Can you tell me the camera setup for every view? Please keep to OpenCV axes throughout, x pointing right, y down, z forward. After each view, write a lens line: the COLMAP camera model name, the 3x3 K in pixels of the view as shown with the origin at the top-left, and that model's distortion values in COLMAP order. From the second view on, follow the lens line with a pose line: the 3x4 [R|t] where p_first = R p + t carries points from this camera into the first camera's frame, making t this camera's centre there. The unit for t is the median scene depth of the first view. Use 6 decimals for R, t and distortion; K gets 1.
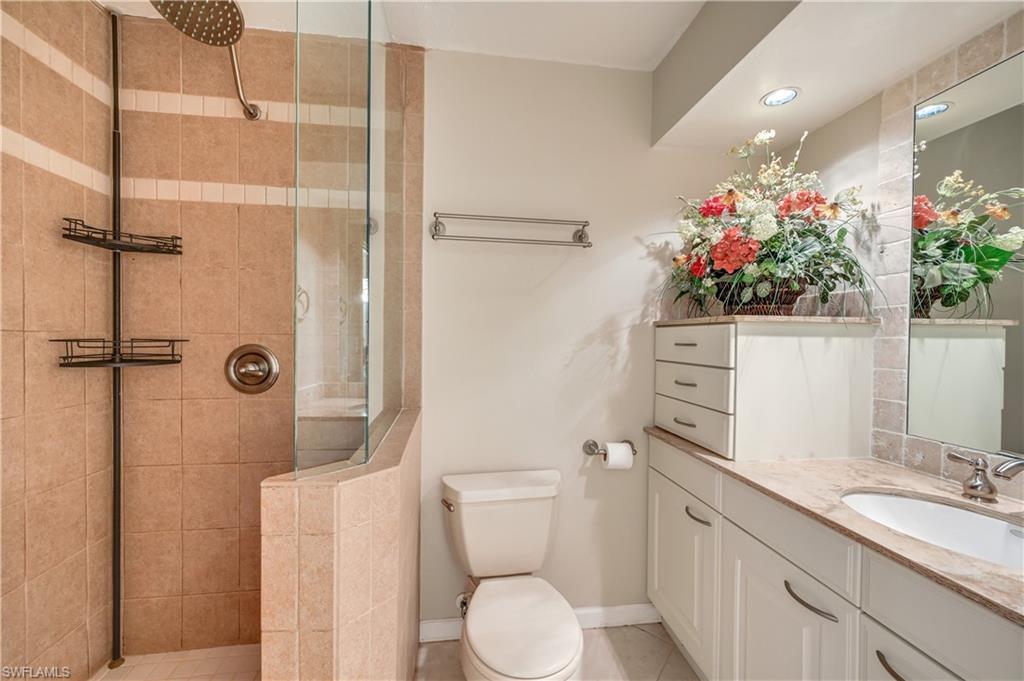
lens RADIAL K [[399.4, 0, 510.8], [0, 399.4, 340.9], [0, 0, 1]] dist [-0.001266, 0.000061]
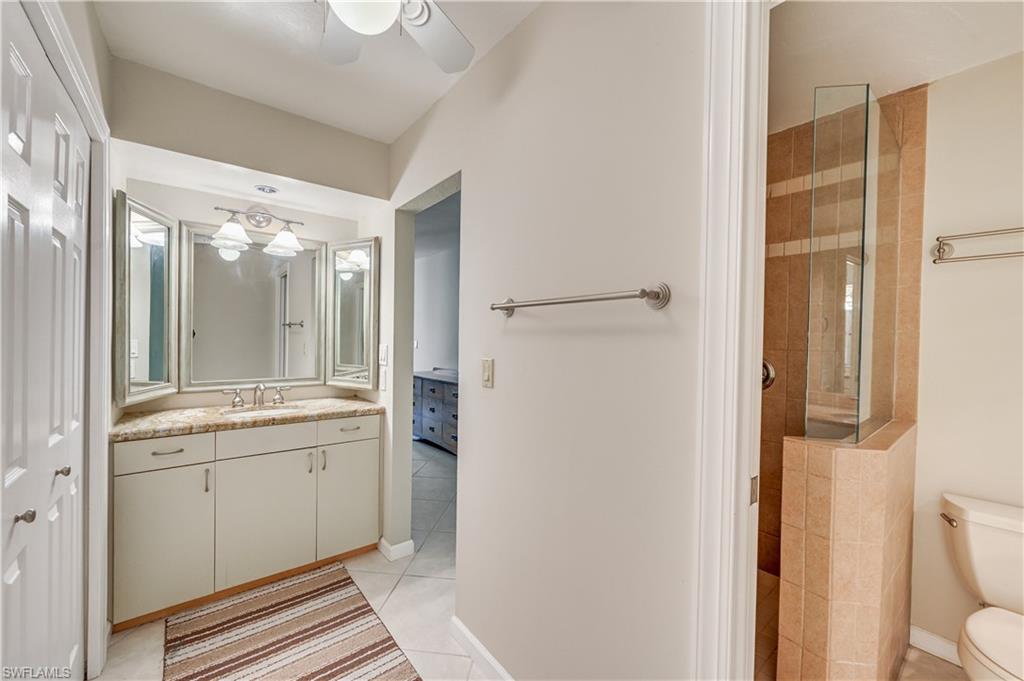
lens RADIAL K [[399.4, 0, 511.8], [0, 399.4, 343.7], [0, 0, 1]] dist [-0.001266, 0.000061]
pose [[0.508390, 0.010869, -0.861058, 0.143034], [-0.022371, 0.999750, -0.000588, -0.016200], [0.860836, 0.019561, 0.508506, -0.480575]]
